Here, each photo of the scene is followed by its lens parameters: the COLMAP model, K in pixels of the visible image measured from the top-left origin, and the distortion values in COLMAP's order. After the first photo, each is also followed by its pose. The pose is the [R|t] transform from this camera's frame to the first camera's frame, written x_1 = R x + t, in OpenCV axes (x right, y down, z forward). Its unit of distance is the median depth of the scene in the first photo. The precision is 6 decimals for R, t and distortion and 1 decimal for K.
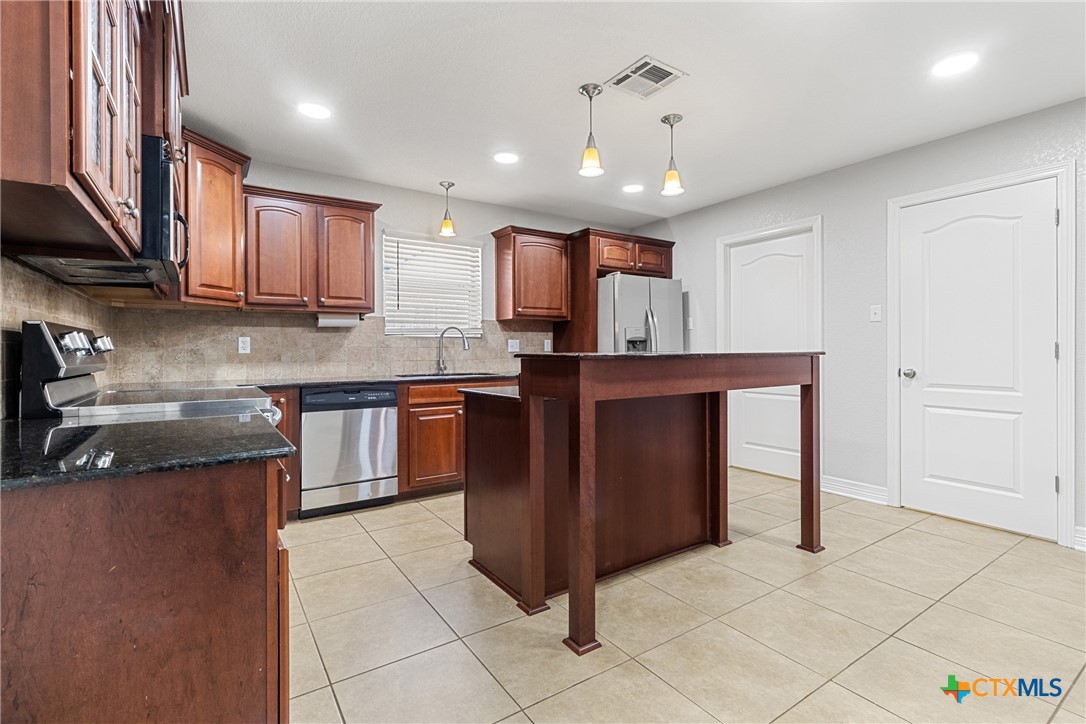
lens RADIAL K [[502.2, 0, 544.2], [0, 502.2, 348.7], [0, 0, 1]] dist [-0.000999, -0.000036]
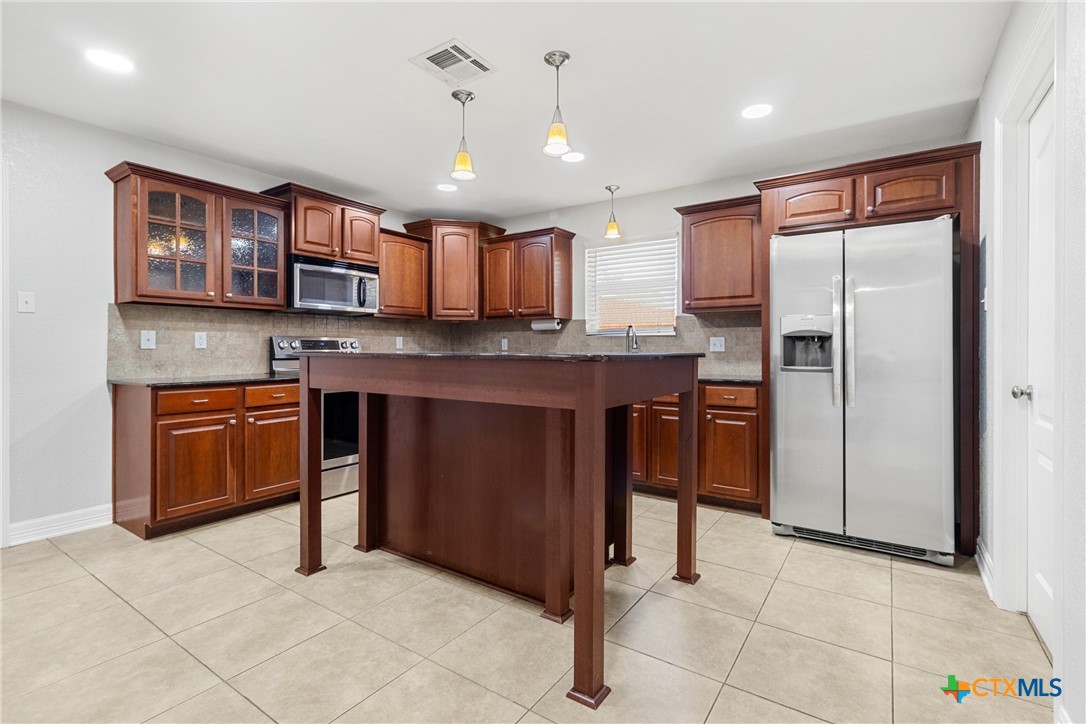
lens RADIAL K [[495.3, 0, 545.5], [0, 495.3, 343.9], [0, 0, 1]] dist [0.002145, 0.000066]
pose [[0.376617, -0.002677, -0.926365, 0.731455], [-0.003509, 0.999985, -0.004316, -0.002631], [0.926362, 0.004876, 0.376602, 0.516206]]
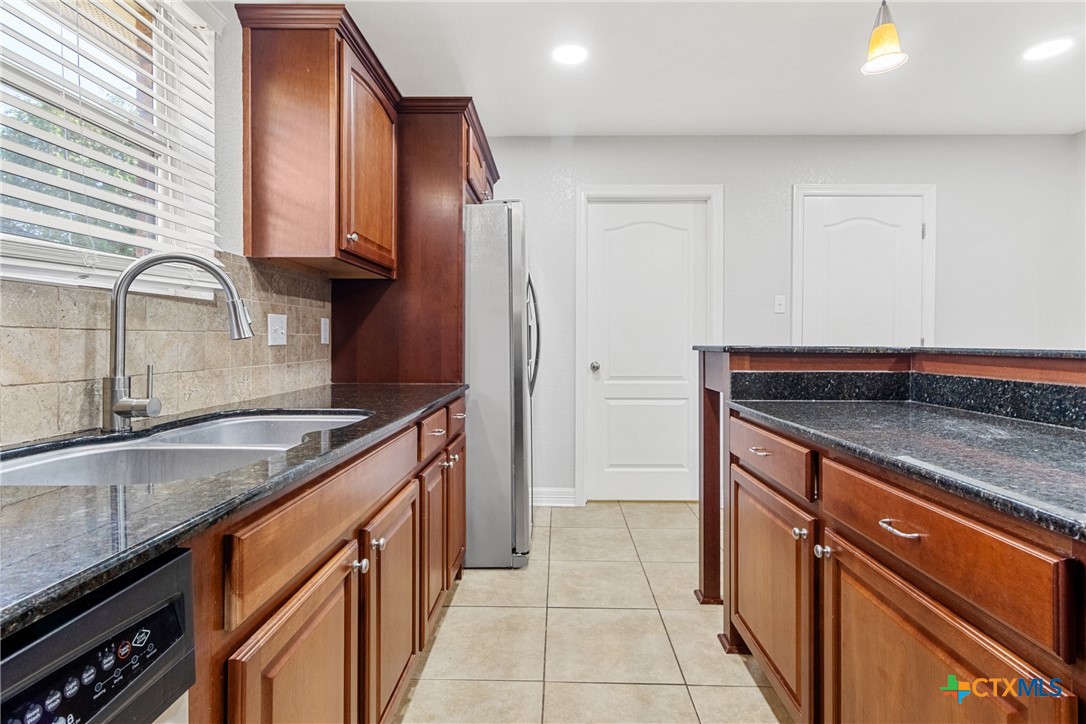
lens RADIAL K [[552.1, 0, 561.9], [0, 552.1, 352.4], [0, 0, 1]] dist [0.001073, -0.018160]
pose [[0.515930, -0.009943, 0.856573, -0.379643], [-0.002912, 0.999907, 0.013360, 0.006114], [-0.856626, -0.009388, 0.515853, 0.728367]]
